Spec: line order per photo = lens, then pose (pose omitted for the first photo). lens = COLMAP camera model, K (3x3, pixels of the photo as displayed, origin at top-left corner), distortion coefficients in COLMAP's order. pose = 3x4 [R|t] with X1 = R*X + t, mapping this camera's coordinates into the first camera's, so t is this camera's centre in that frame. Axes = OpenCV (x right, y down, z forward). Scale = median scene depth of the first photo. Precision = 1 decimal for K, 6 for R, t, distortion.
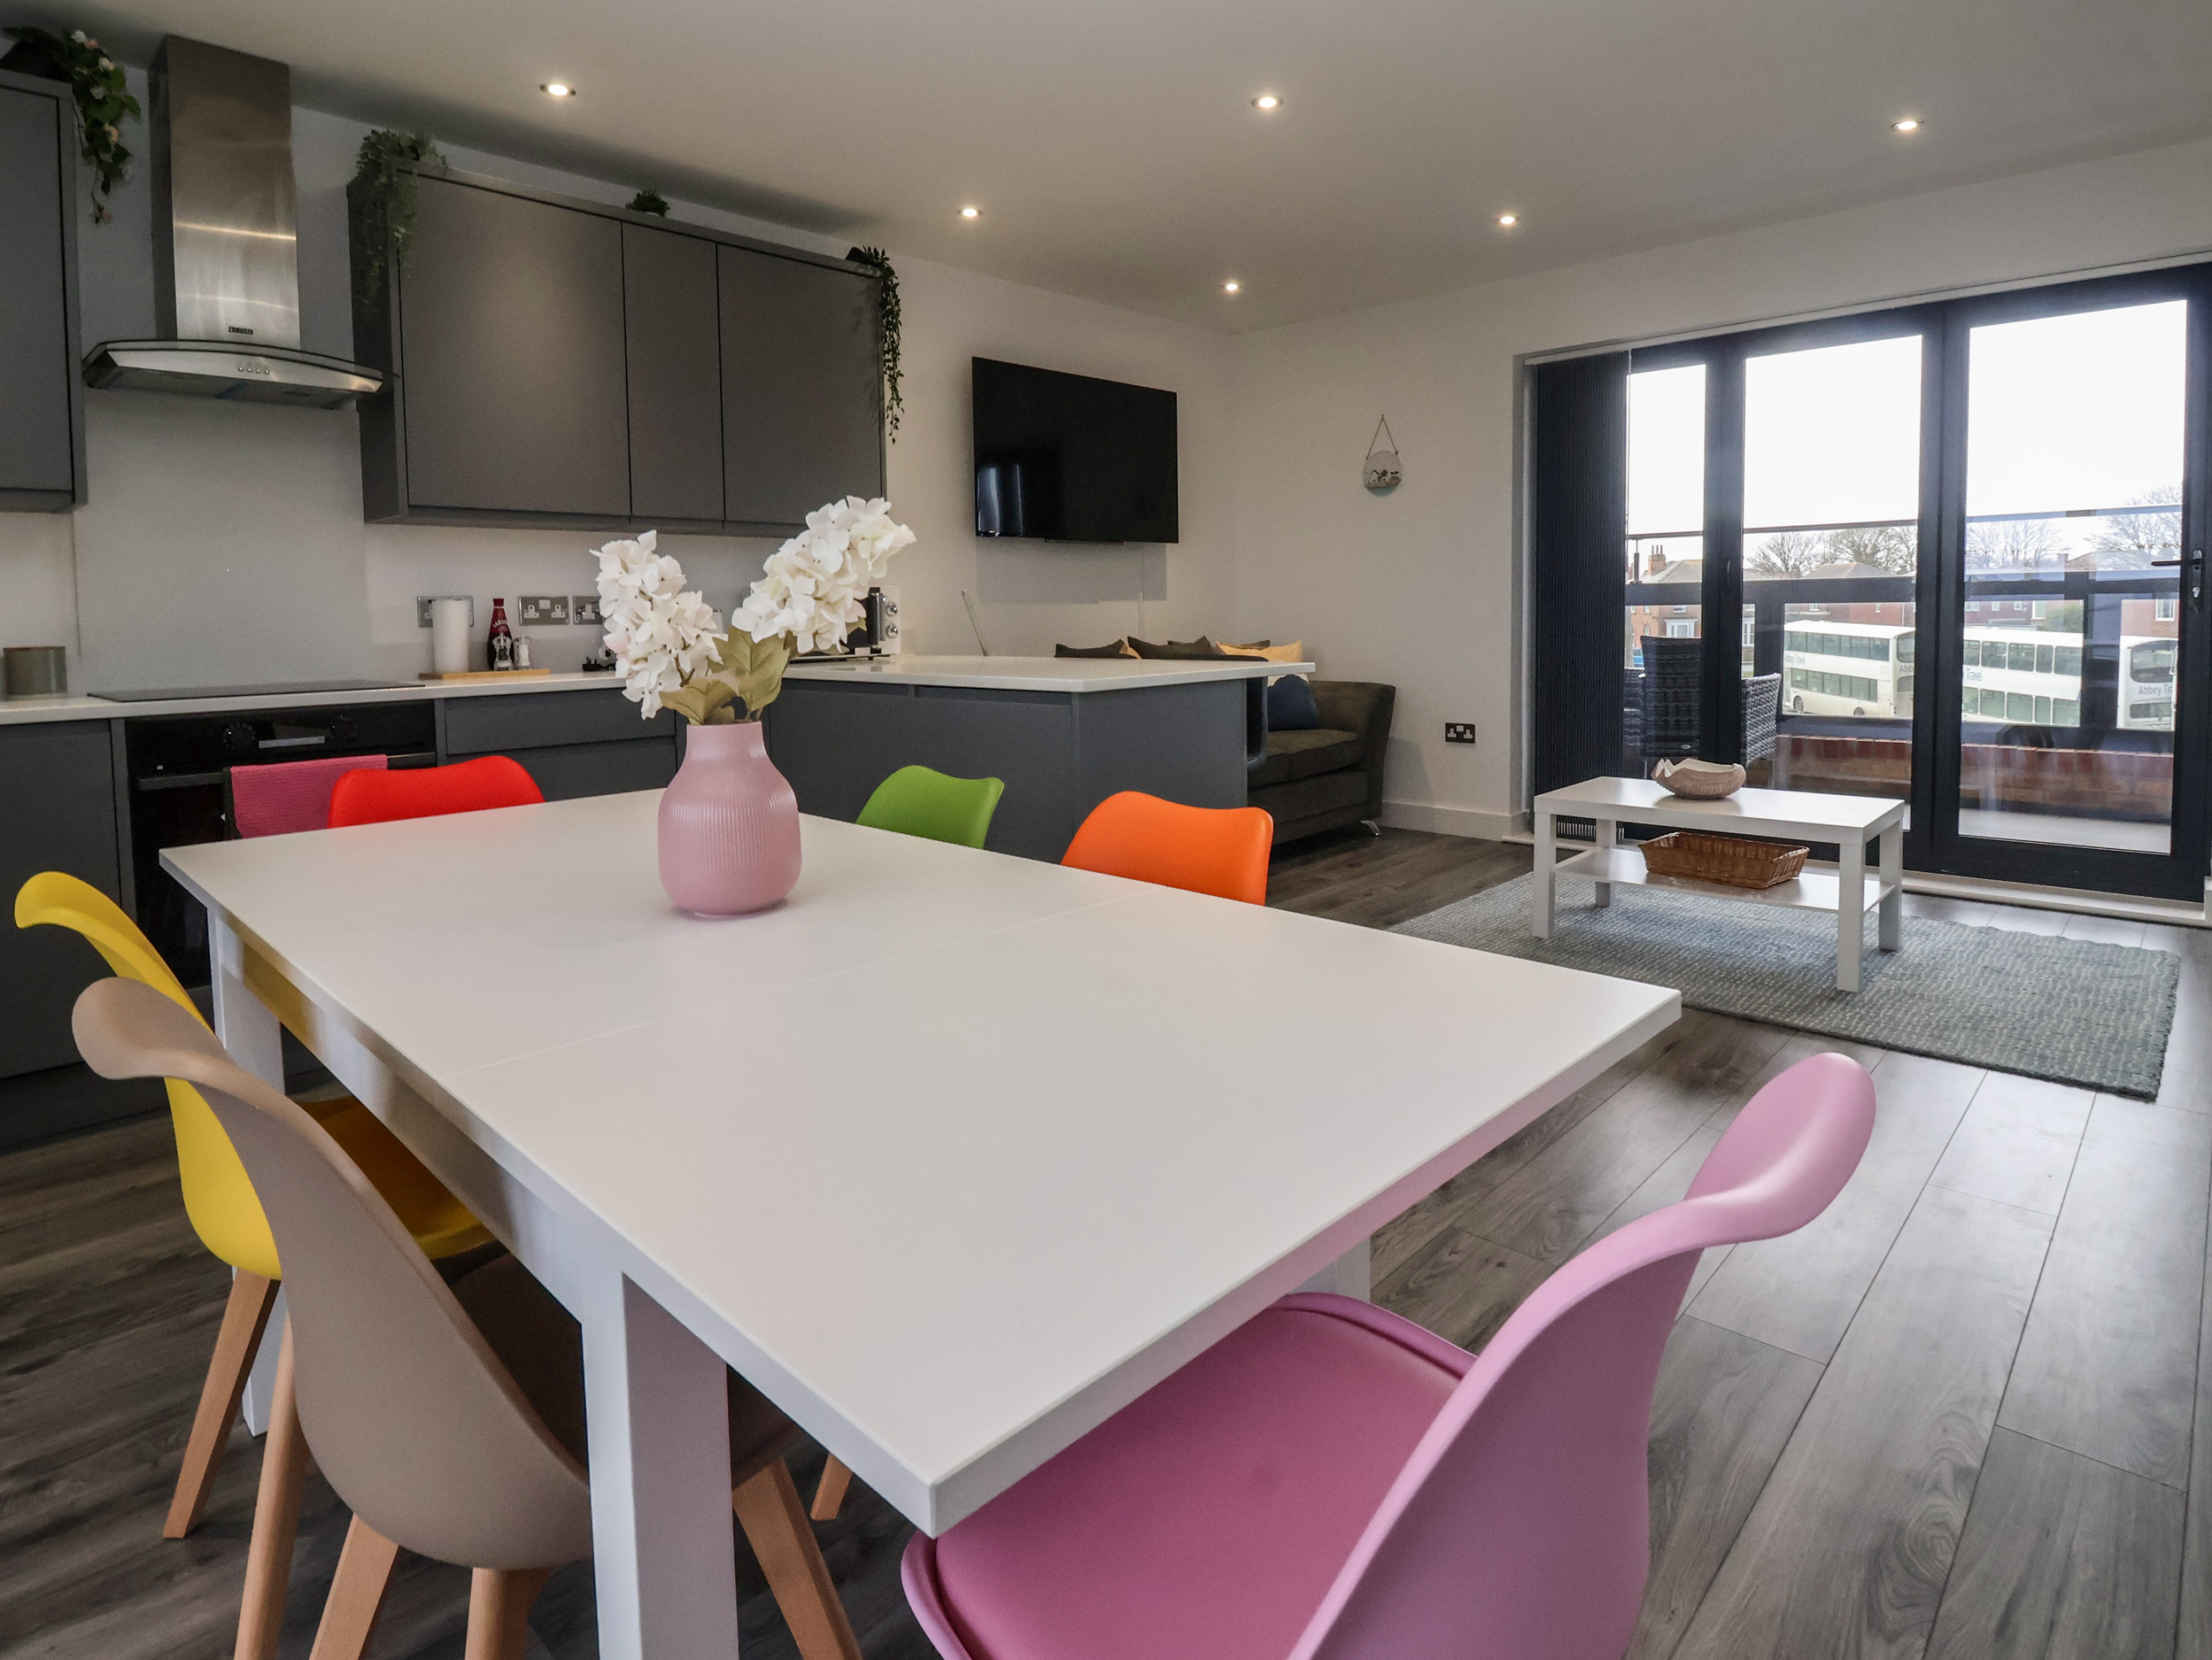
lens RADIAL K [[1175.4, 0, 1114.3], [0, 1175.4, 681.0], [0, 0, 1]] dist [-0.029449, 0.002074]
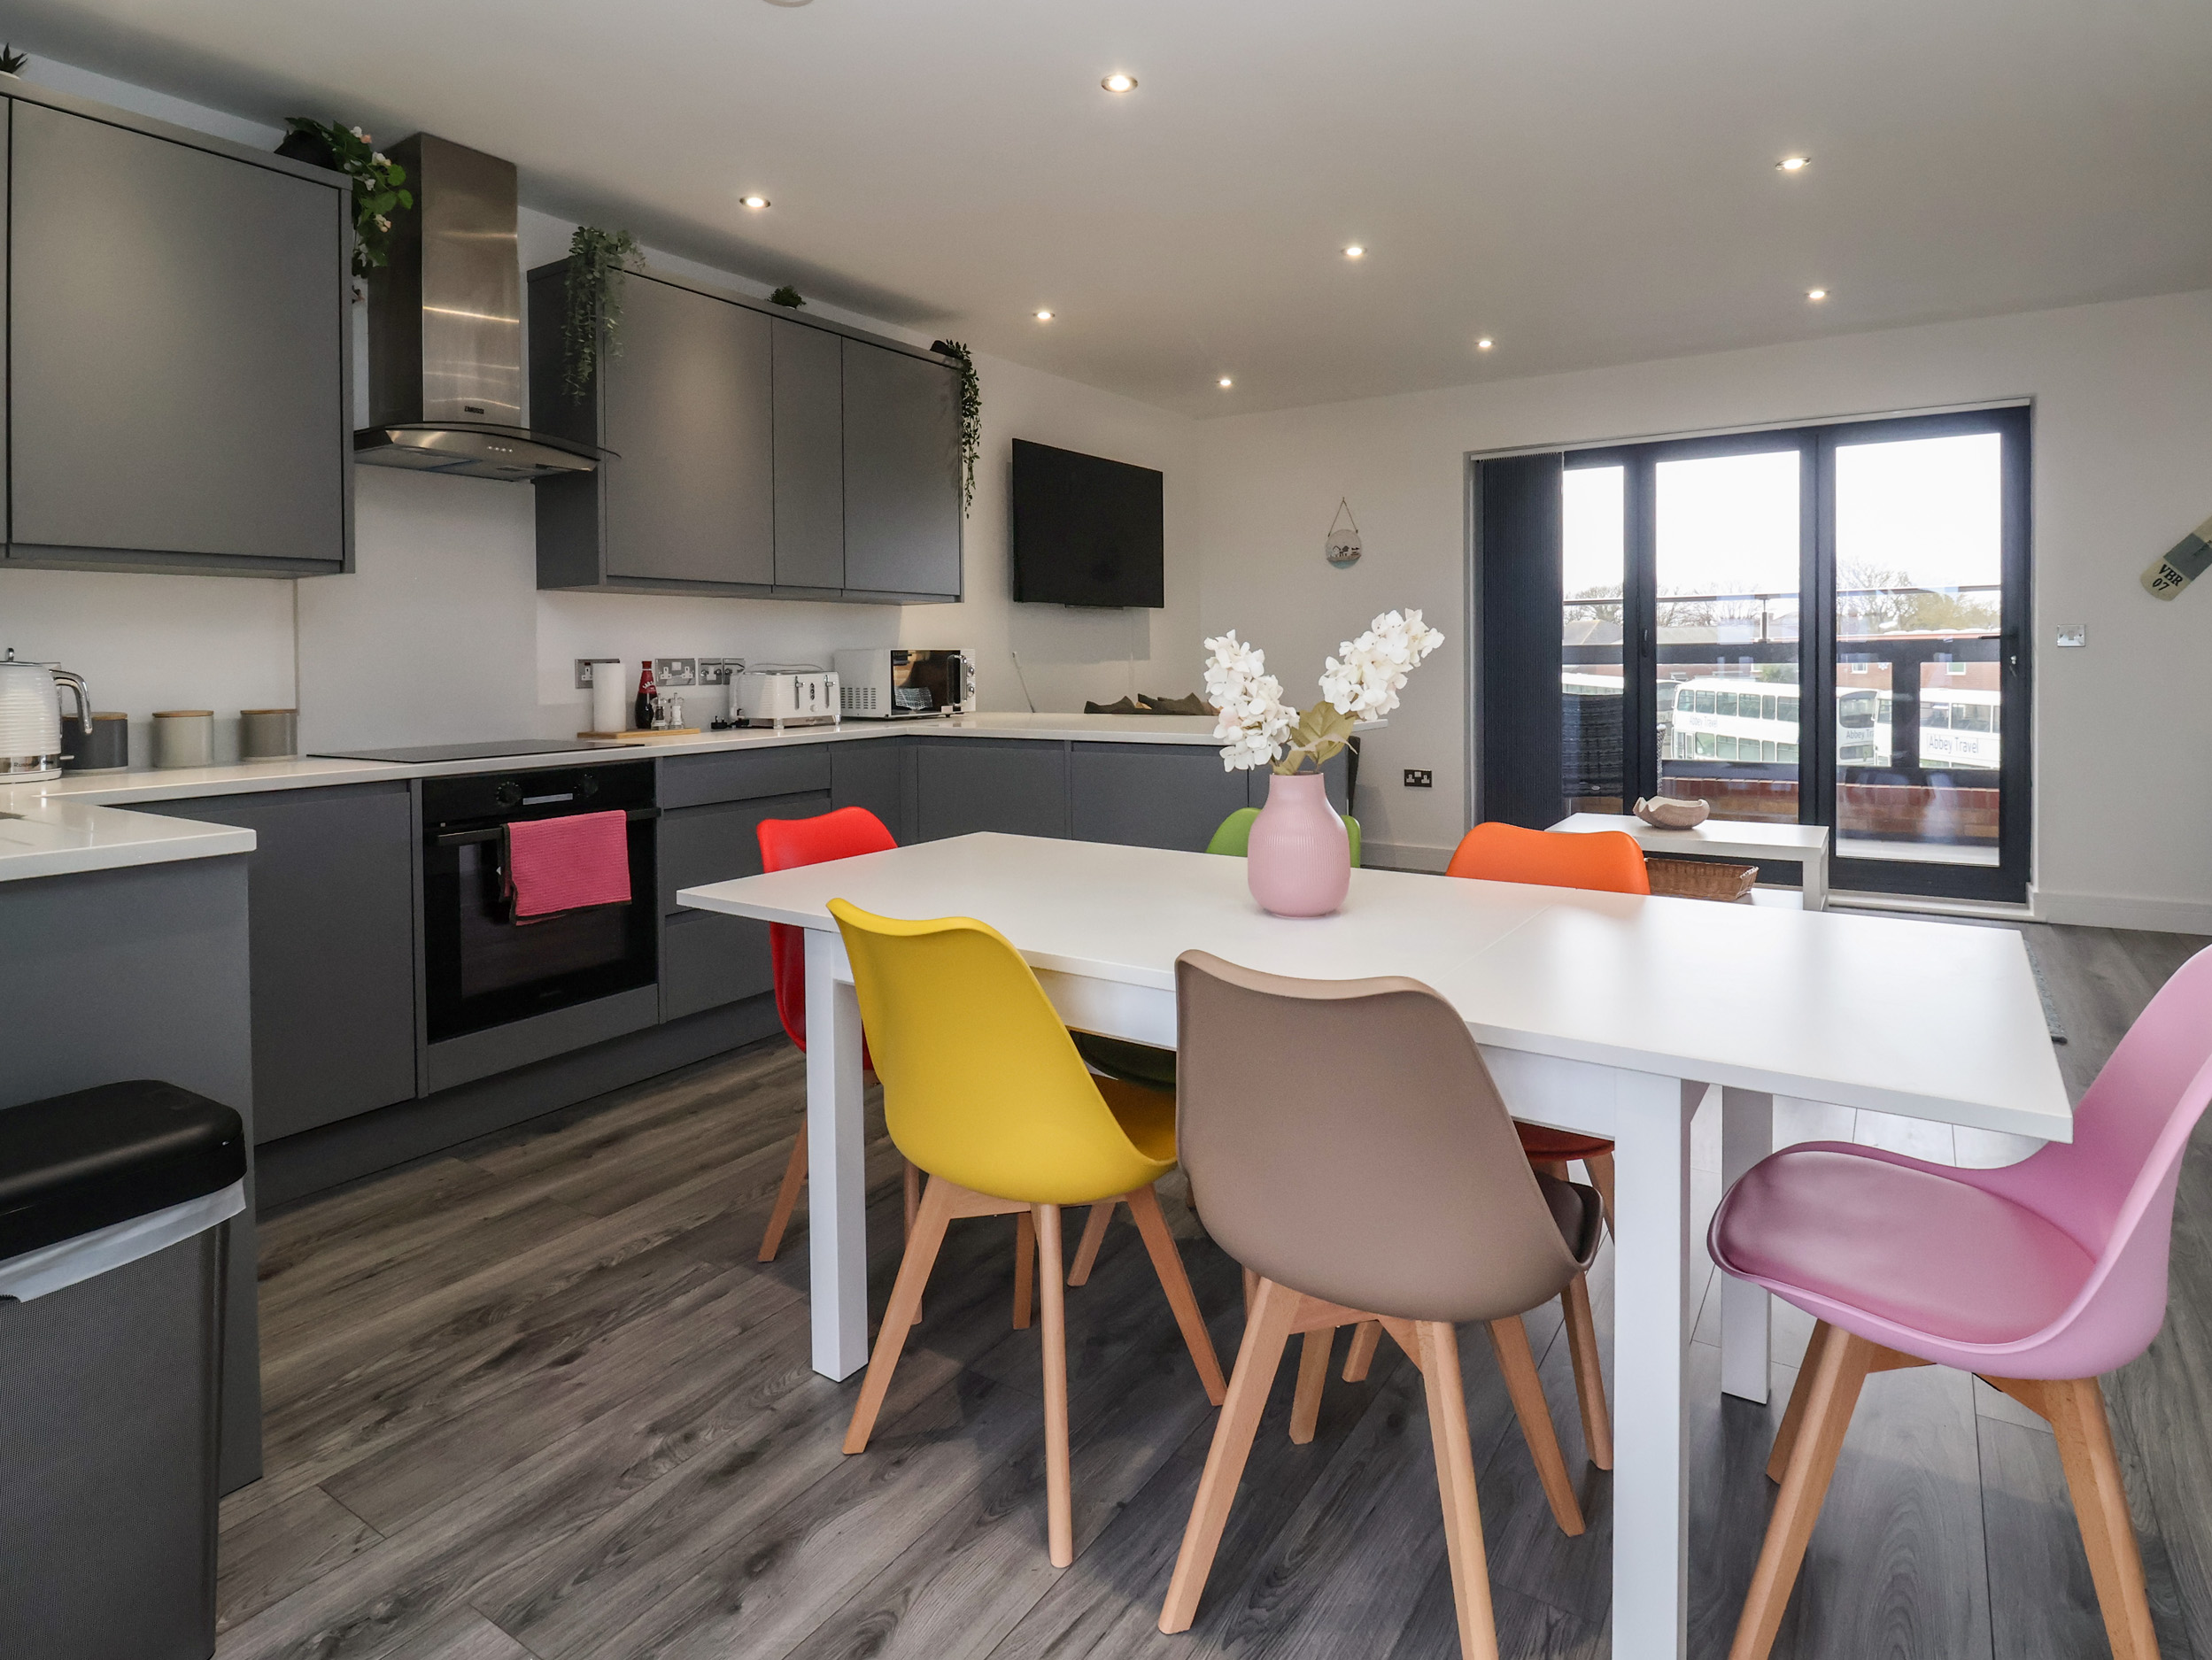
lens RADIAL K [[1175.4, 0, 1114.3], [0, 1175.4, 681.0], [0, 0, 1]] dist [-0.029449, 0.002074]
pose [[0.985649, 0.001169, 0.168802, -0.245031], [0.006106, 0.999075, -0.042577, -0.004344], [-0.168695, 0.042996, 0.984730, -0.095668]]
